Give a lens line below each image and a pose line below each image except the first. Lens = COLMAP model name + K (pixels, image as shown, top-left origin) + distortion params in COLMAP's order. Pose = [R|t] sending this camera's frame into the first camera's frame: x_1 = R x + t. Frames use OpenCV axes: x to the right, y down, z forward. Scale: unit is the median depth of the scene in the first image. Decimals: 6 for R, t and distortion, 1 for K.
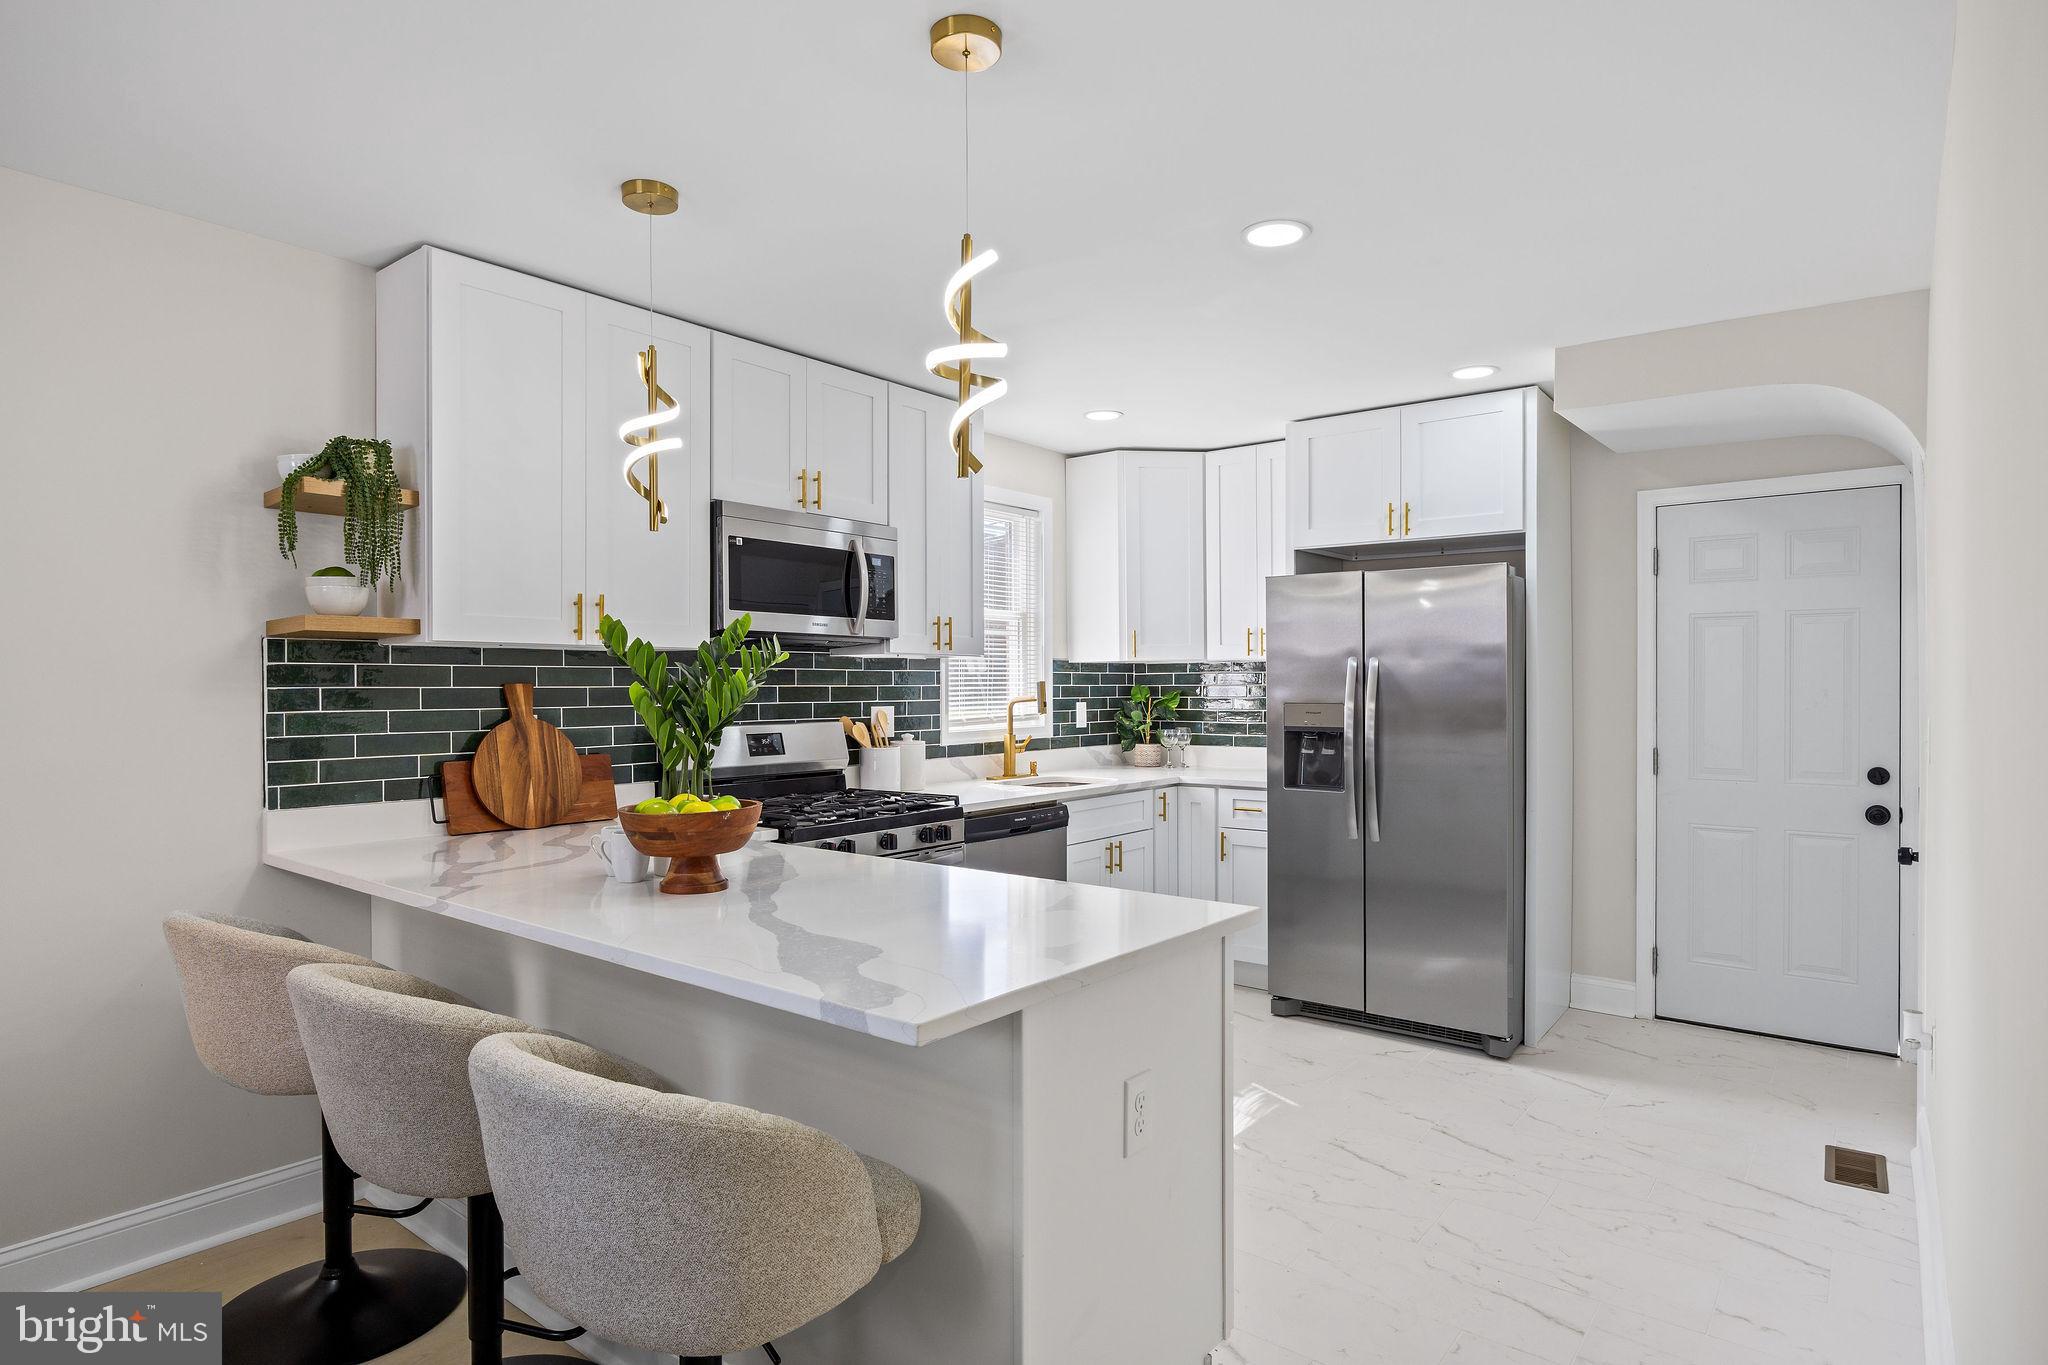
lens RADIAL K [[1108.4, 0, 1018.9], [0, 1108.4, 693.6], [0, 0, 1]] dist [-0.002259, -0.000226]
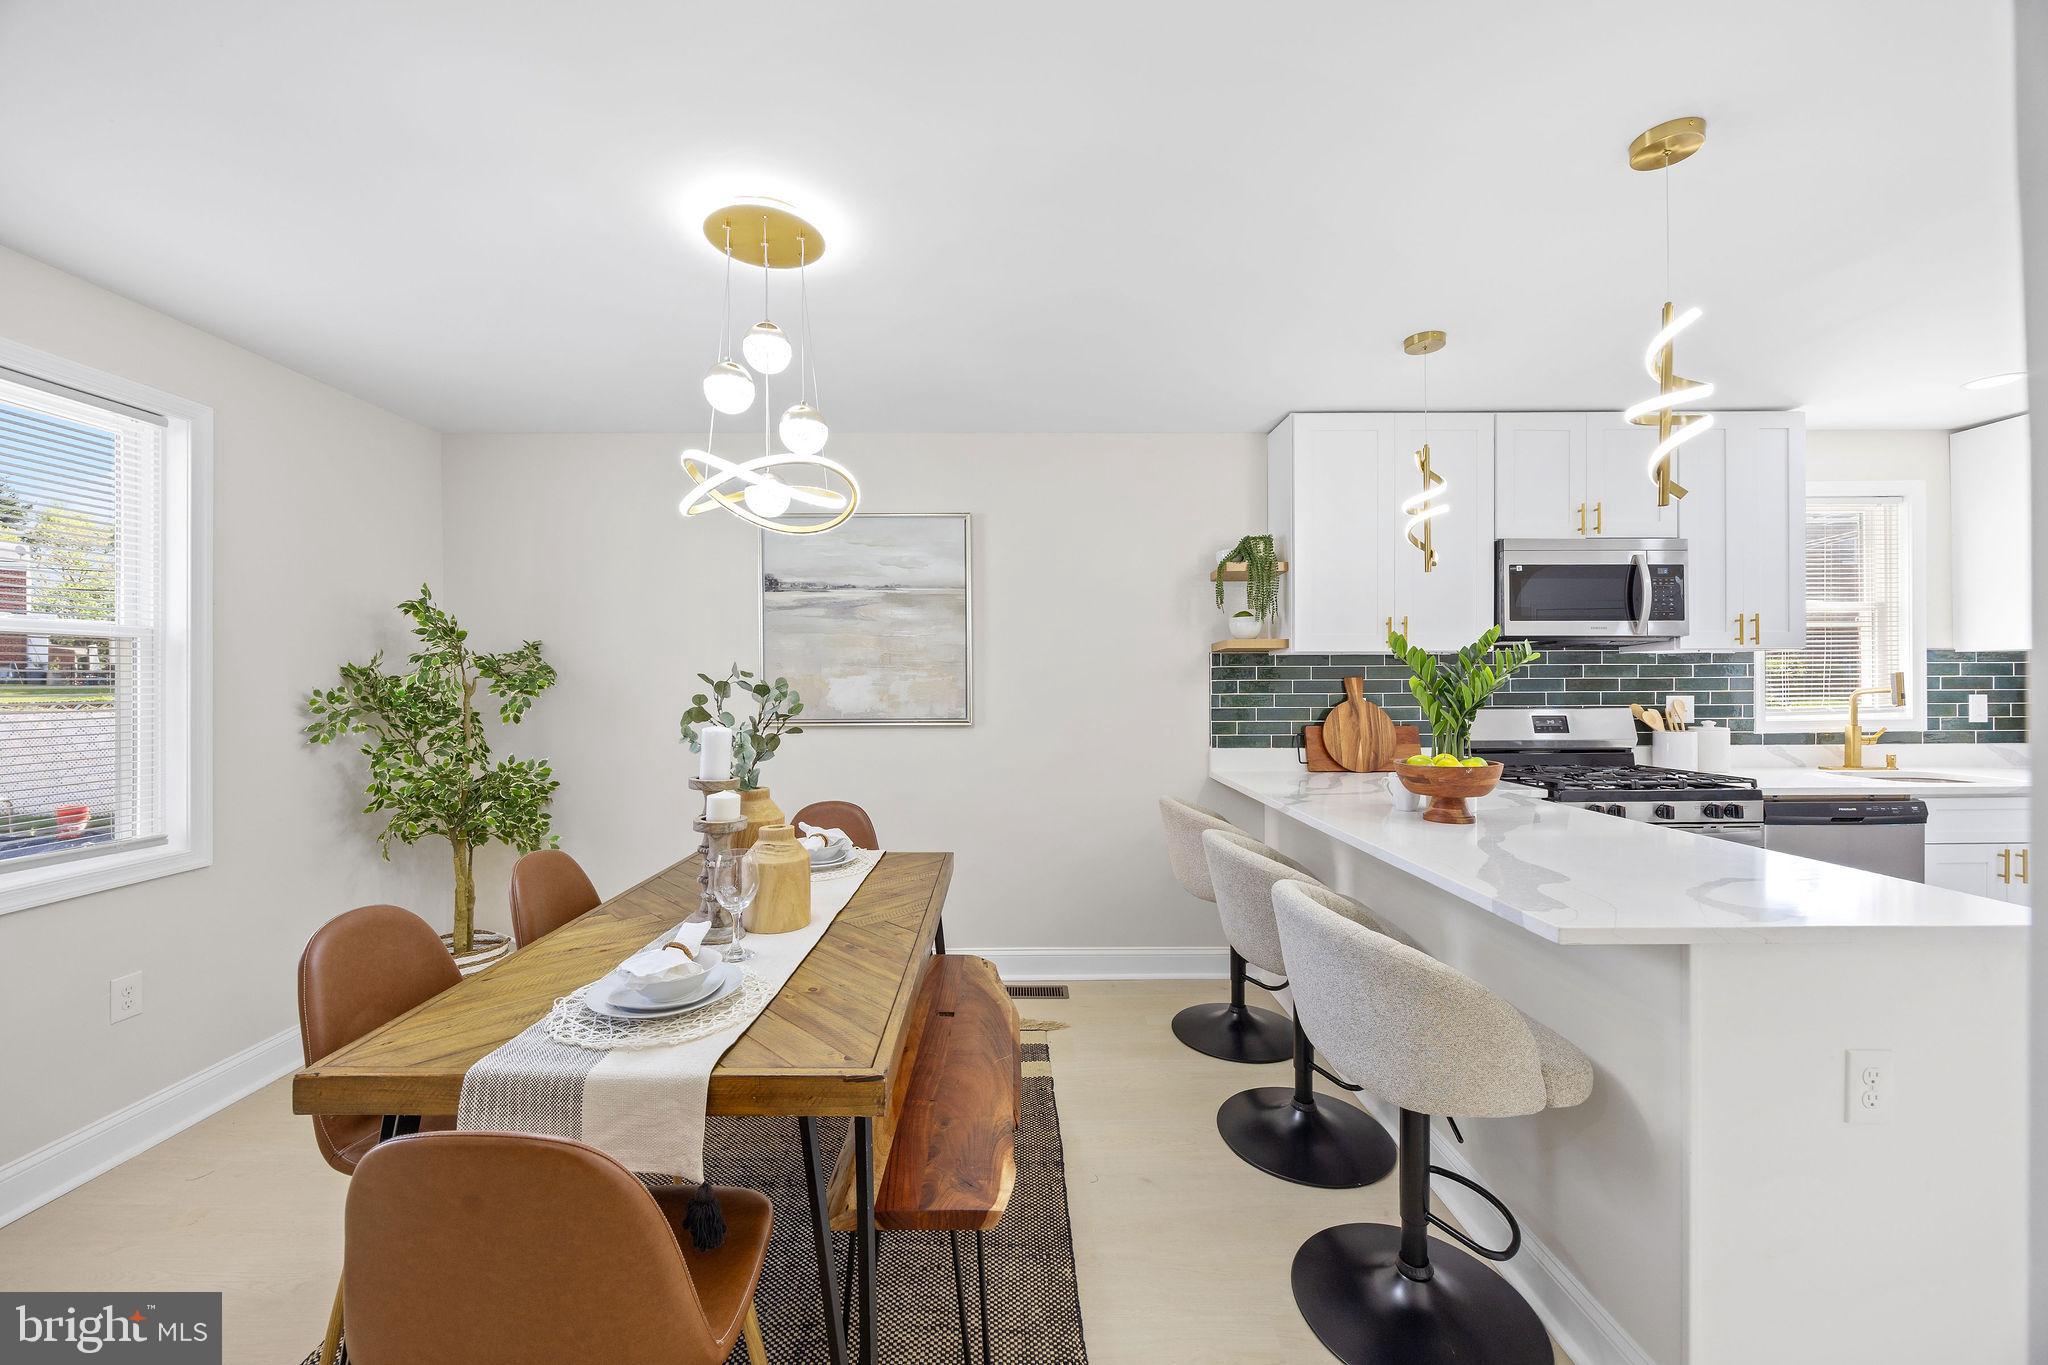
lens RADIAL K [[780.8, 0, 1012.5], [0, 780.8, 683.5], [0, 0, 1]] dist [-0.001871, -0.000149]
pose [[0.626400, 0.000903, -0.779501, 0.073590], [-0.002186, 0.999997, -0.000598, 0.000773], [0.779499, 0.002079, 0.626400, -0.036945]]
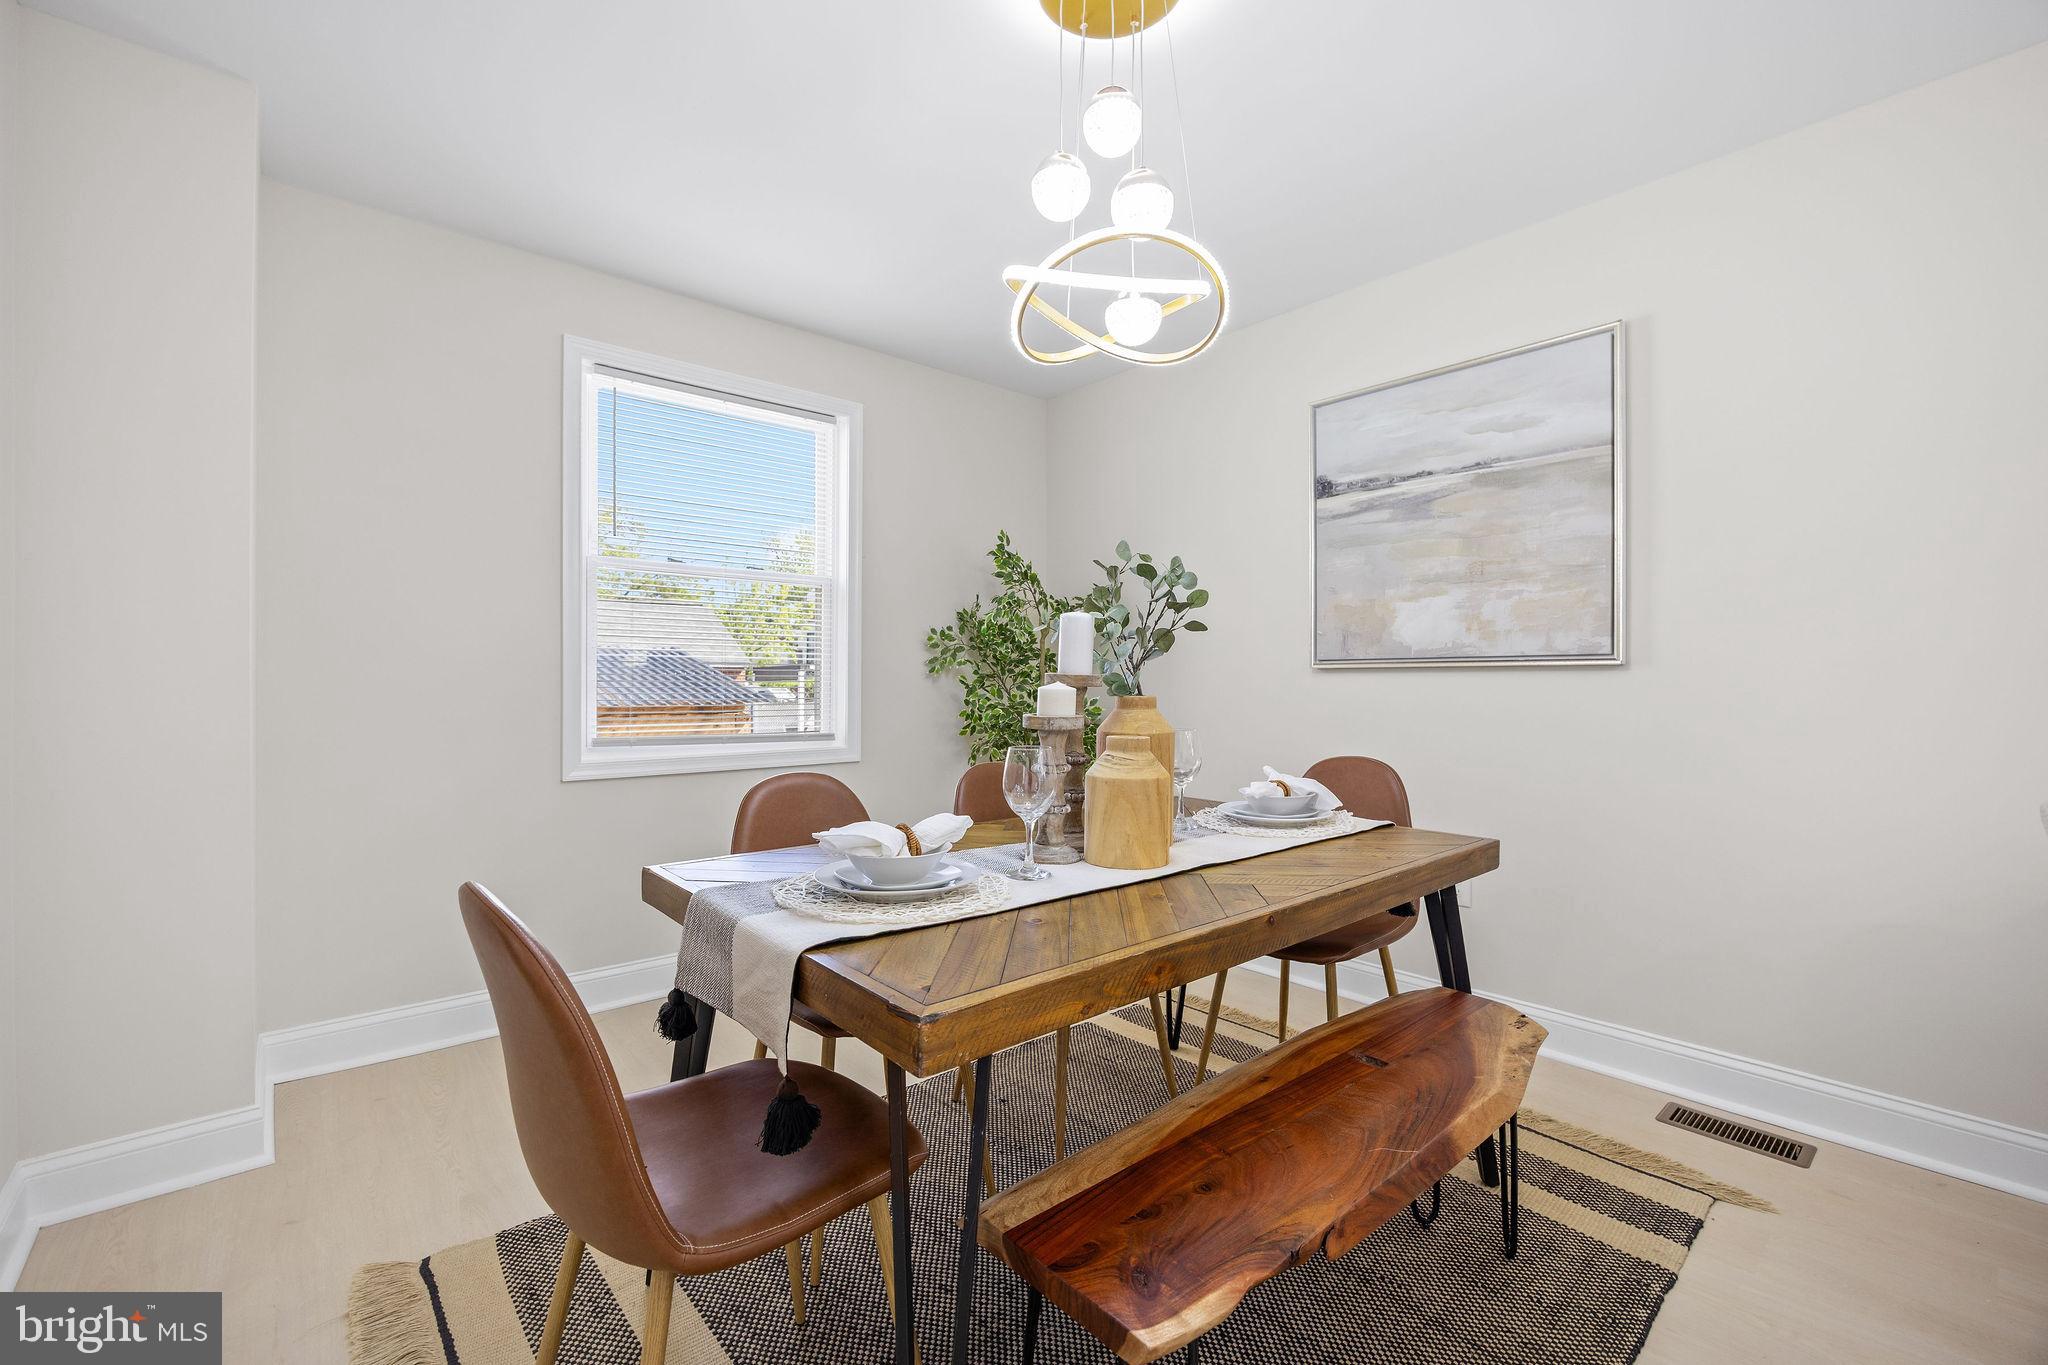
lens RADIAL K [[860.6, 0, 1018.6], [0, 860.6, 687.2], [0, 0, 1]] dist [0.000230, -0.000044]
pose [[-0.182836, 0.005286, -0.983129, 0.027389], [-0.010268, 0.999921, 0.007286, 0.058526], [0.983090, 0.011427, -0.182767, 0.159605]]
